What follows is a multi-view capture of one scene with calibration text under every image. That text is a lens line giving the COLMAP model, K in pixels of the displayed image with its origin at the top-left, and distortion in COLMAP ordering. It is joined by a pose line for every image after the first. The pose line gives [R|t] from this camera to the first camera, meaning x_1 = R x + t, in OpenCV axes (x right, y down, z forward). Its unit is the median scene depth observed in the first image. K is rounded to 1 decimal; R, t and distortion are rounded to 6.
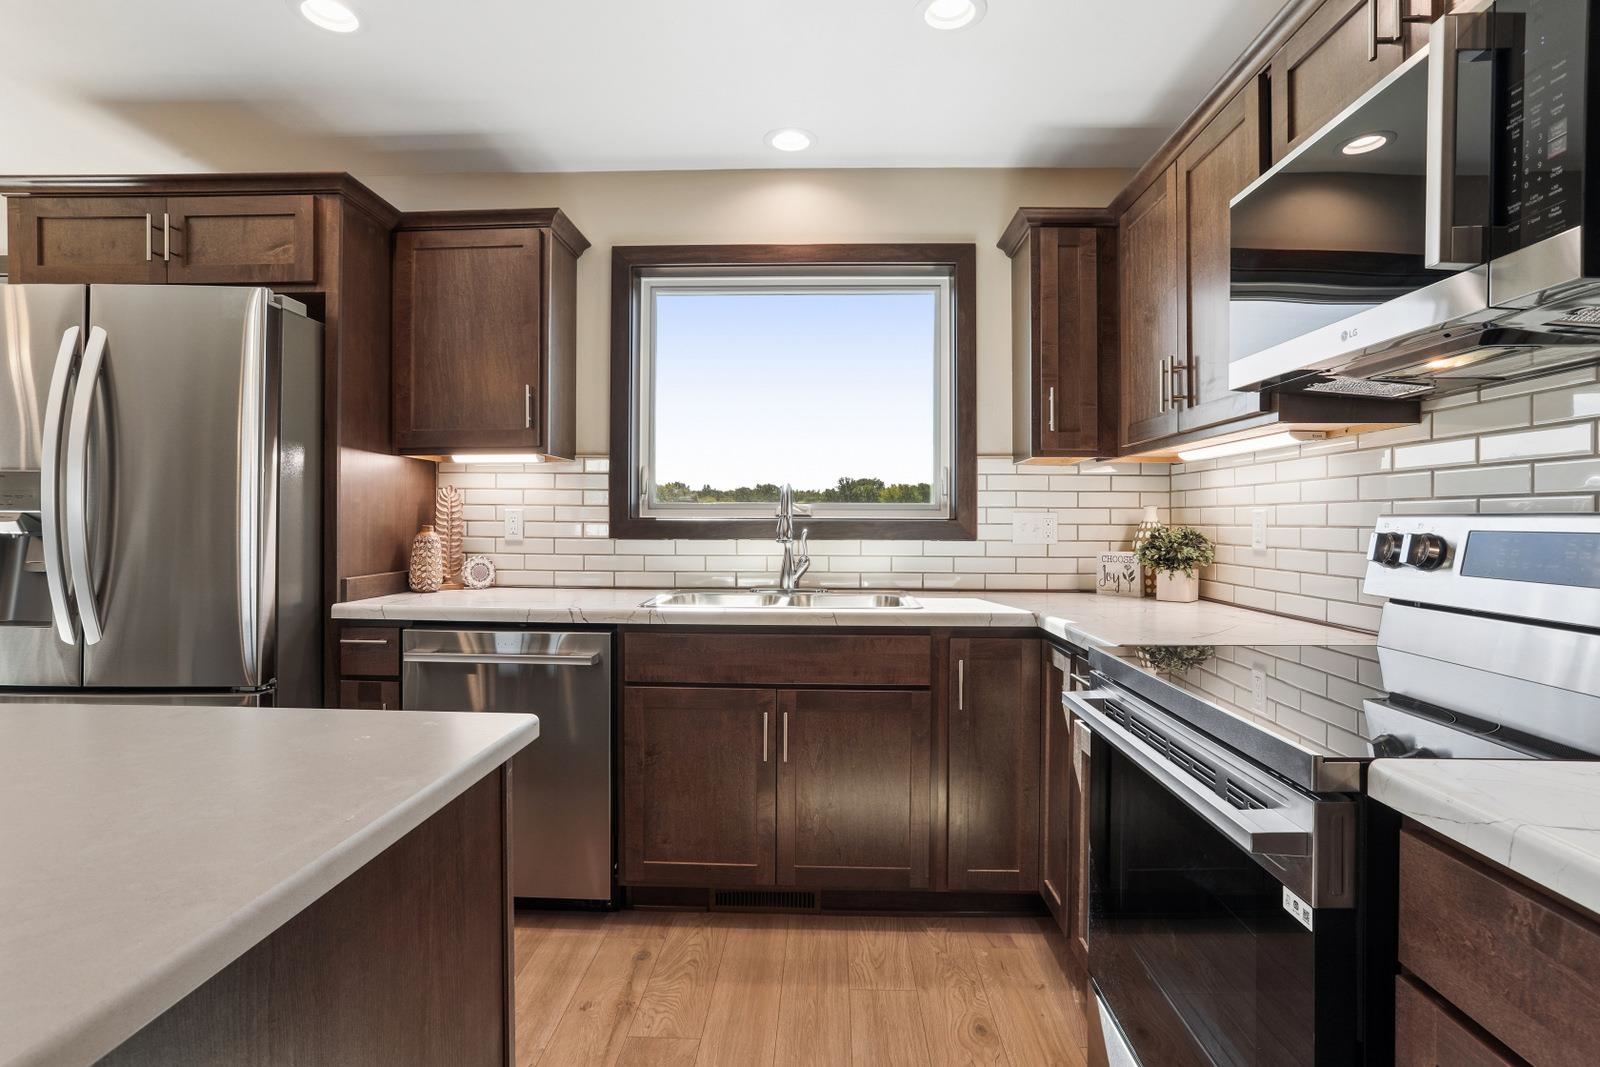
lens RADIAL K [[783.4, 0, 796.2], [0, 783.4, 523.4], [0, 0, 1]] dist [-0.057442, 0.033681]
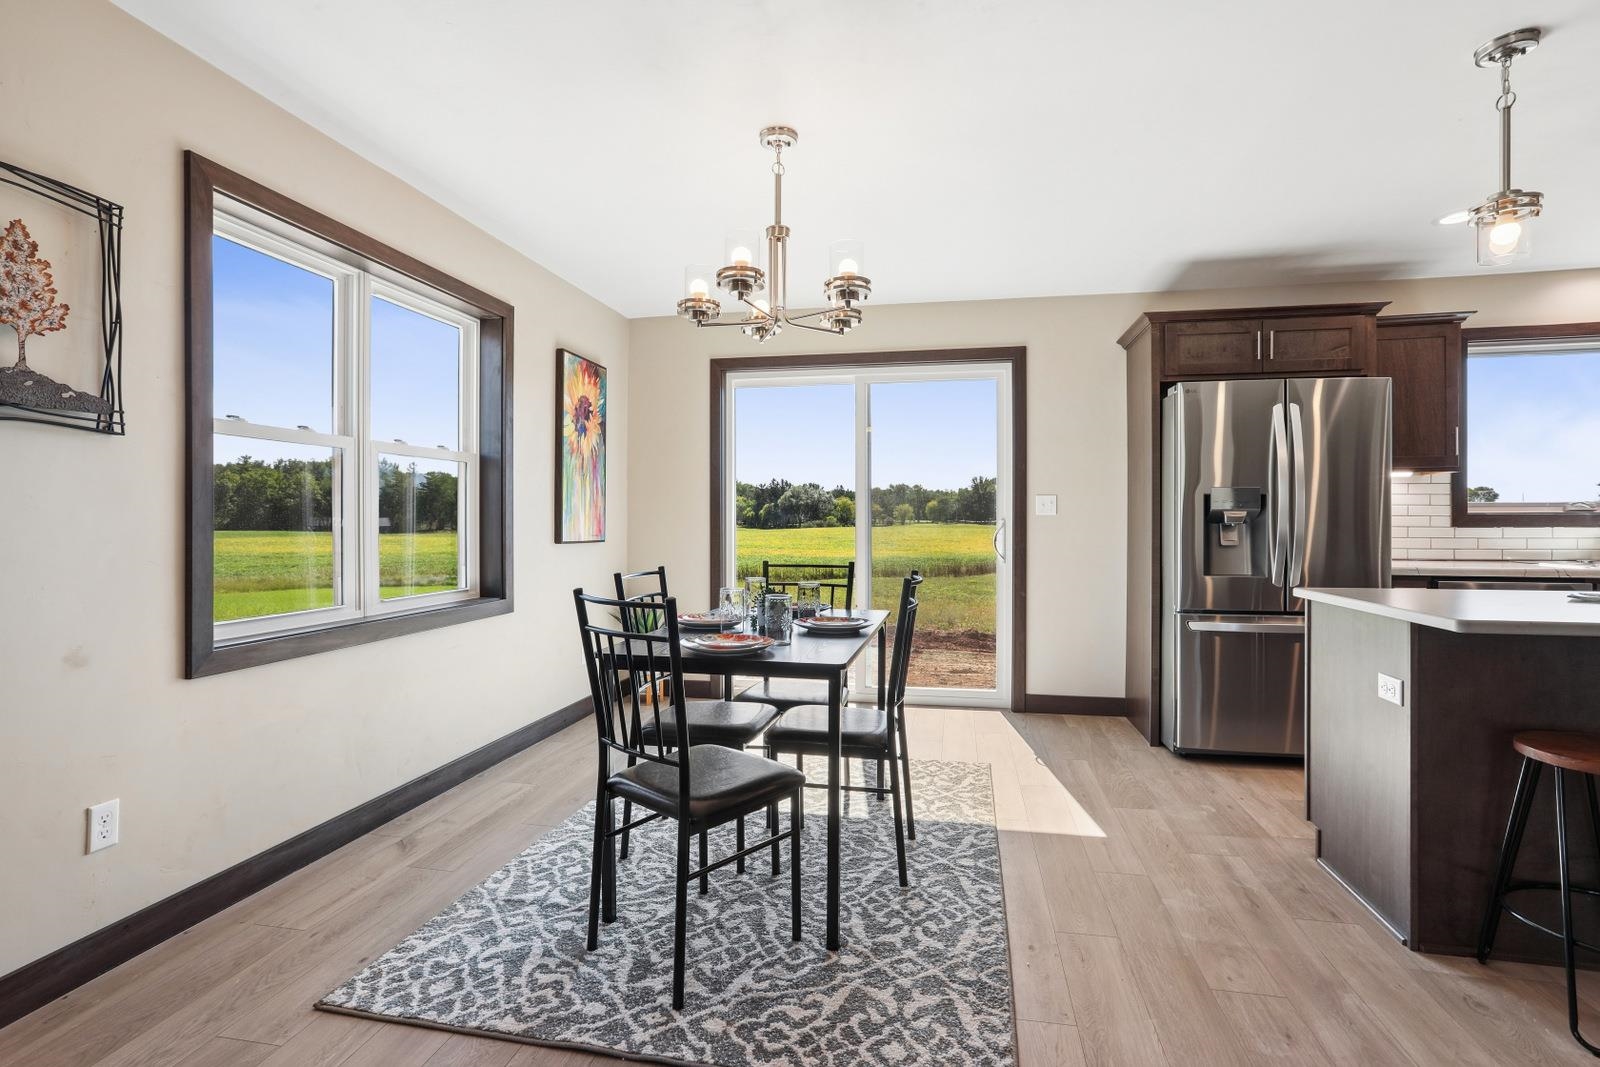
lens RADIAL K [[783.4, 0, 796.2], [0, 783.4, 523.4], [0, 0, 1]] dist [-0.057442, 0.033681]
pose [[0.986811, -0.006109, -0.161764, -1.533208], [0.005466, 0.999975, -0.004422, 0.014589], [0.161787, 0.003479, 0.986820, -0.793185]]
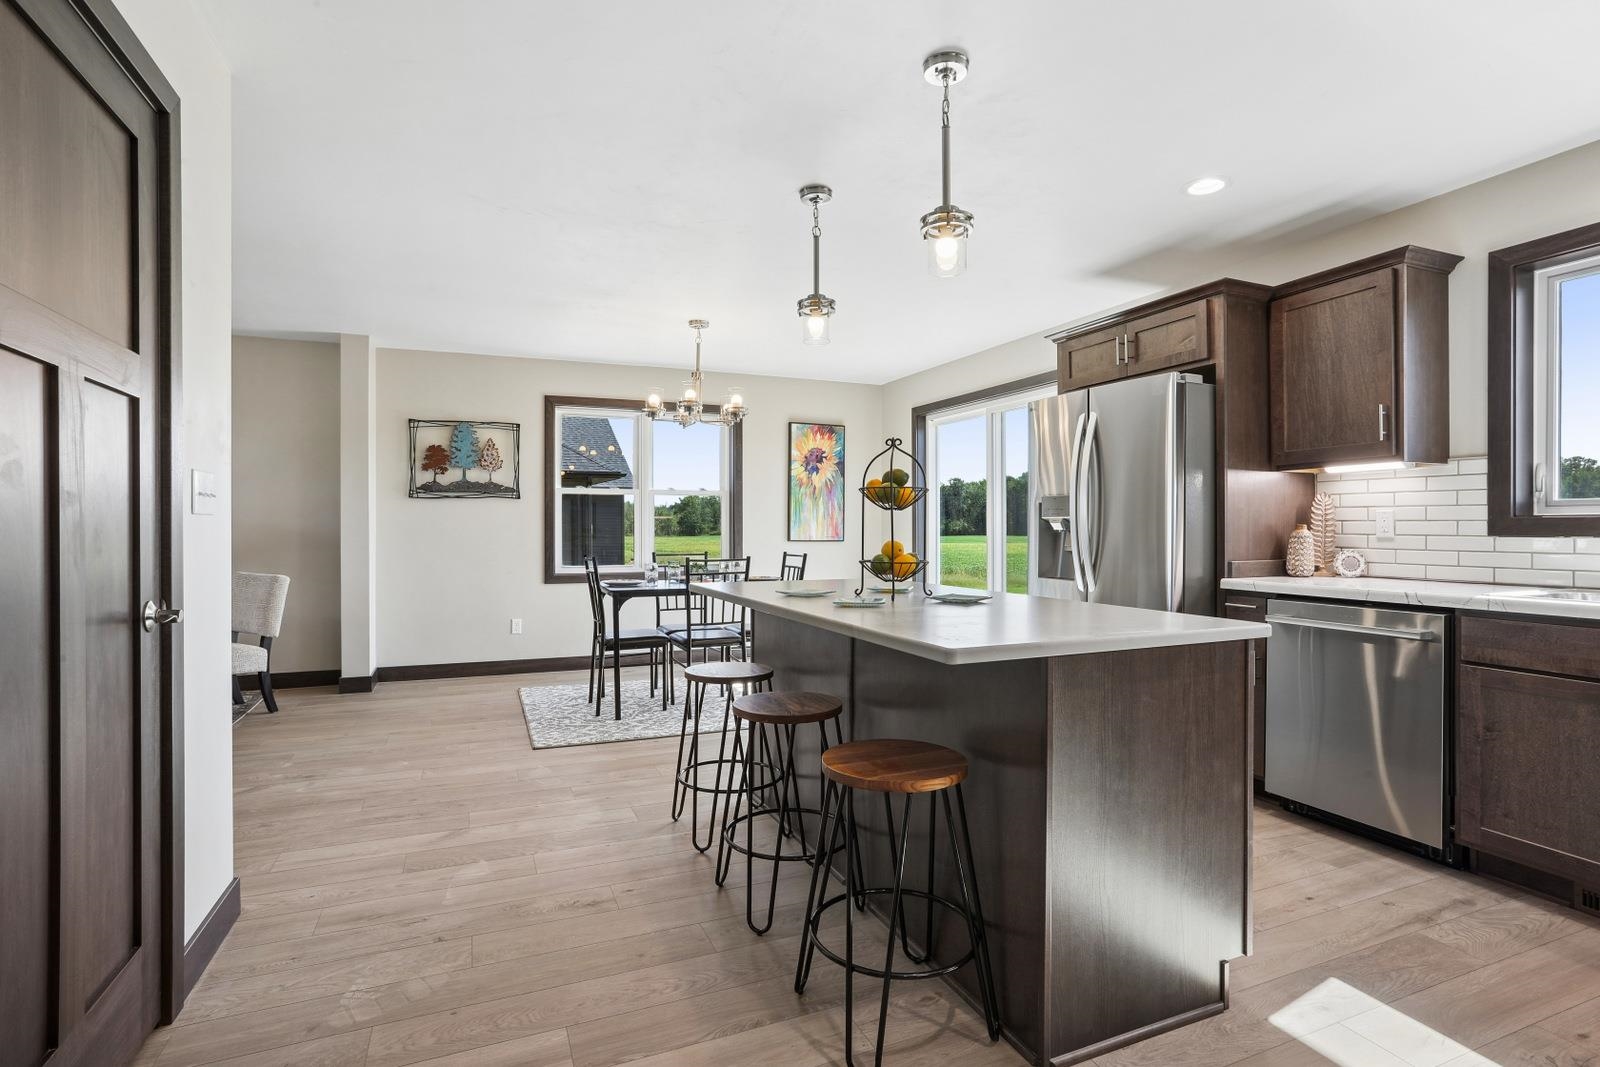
lens RADIAL K [[783.4, 0, 796.2], [0, 783.4, 523.4], [0, 0, 1]] dist [-0.057442, 0.033681]
pose [[0.420711, -0.011326, -0.907124, 0.364863], [-0.000421, 0.999920, -0.012680, 0.019557], [0.907195, 0.005717, 0.420672, -0.322541]]
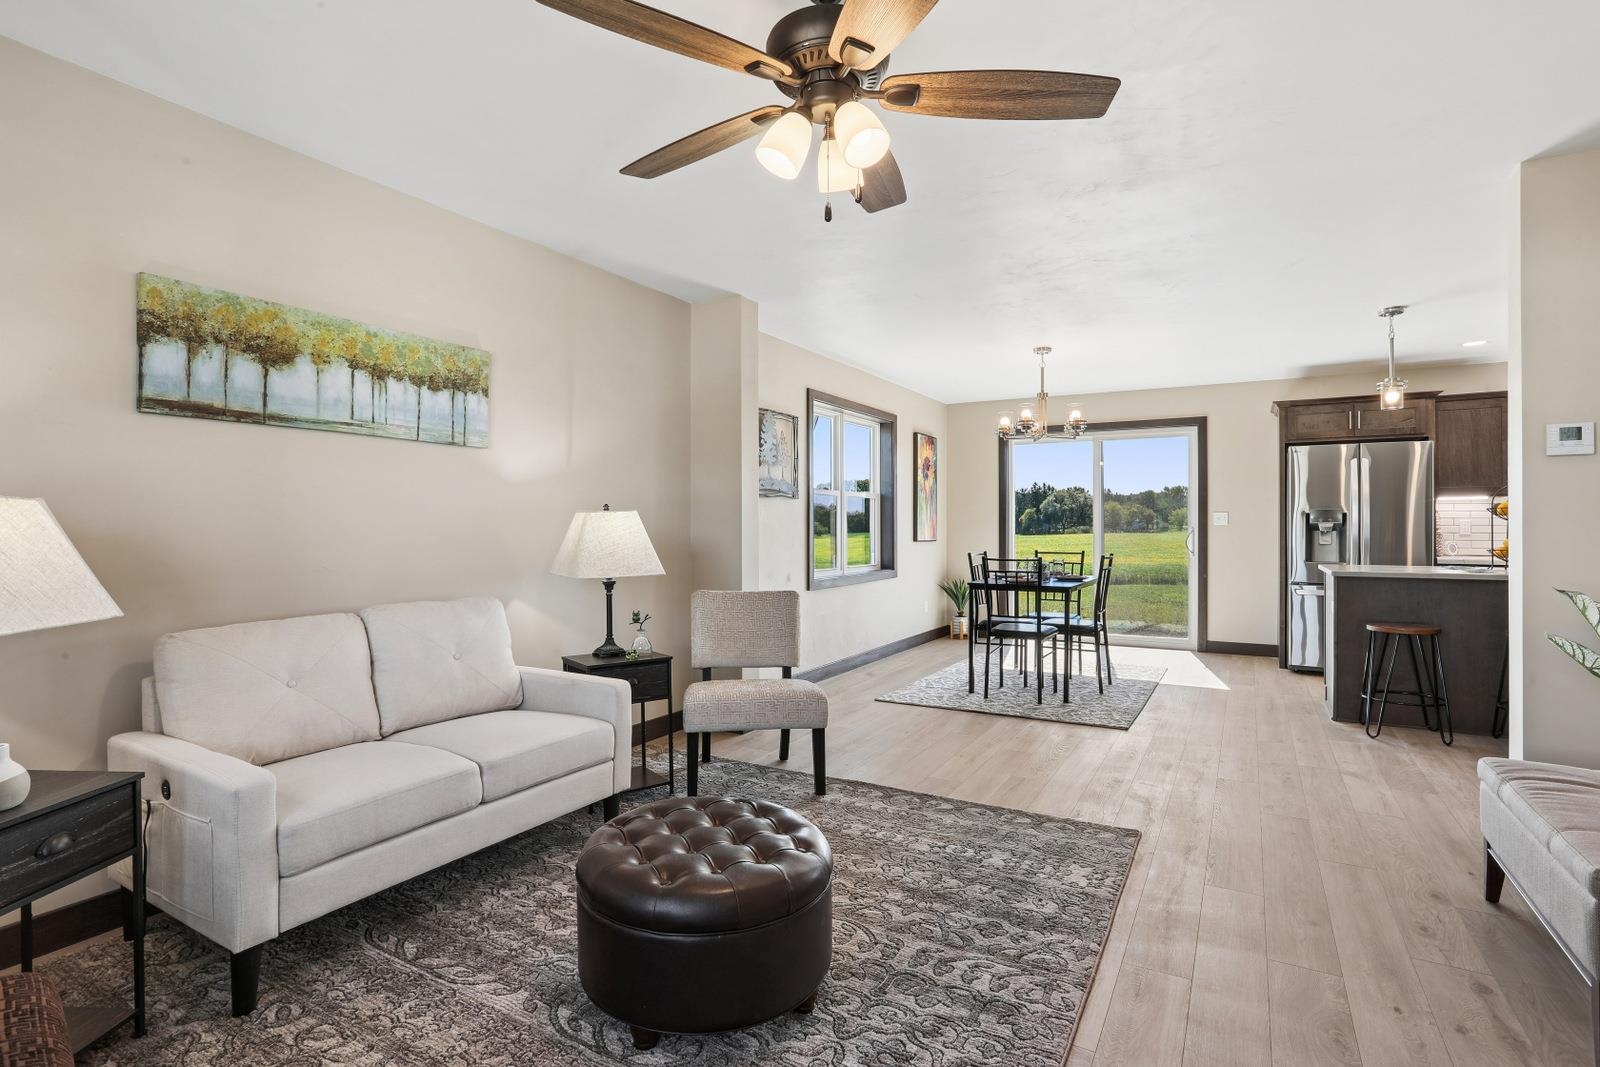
lens RADIAL K [[778.7, 0, 804.2], [0, 778.7, 528.0], [0, 0, 1]] dist [-0.066698, 0.031566]
pose [[0.886327, -0.006288, -0.463017, -1.282708], [0.003319, 0.999968, -0.007226, 0.016351], [0.463048, 0.004868, 0.886320, -2.182283]]
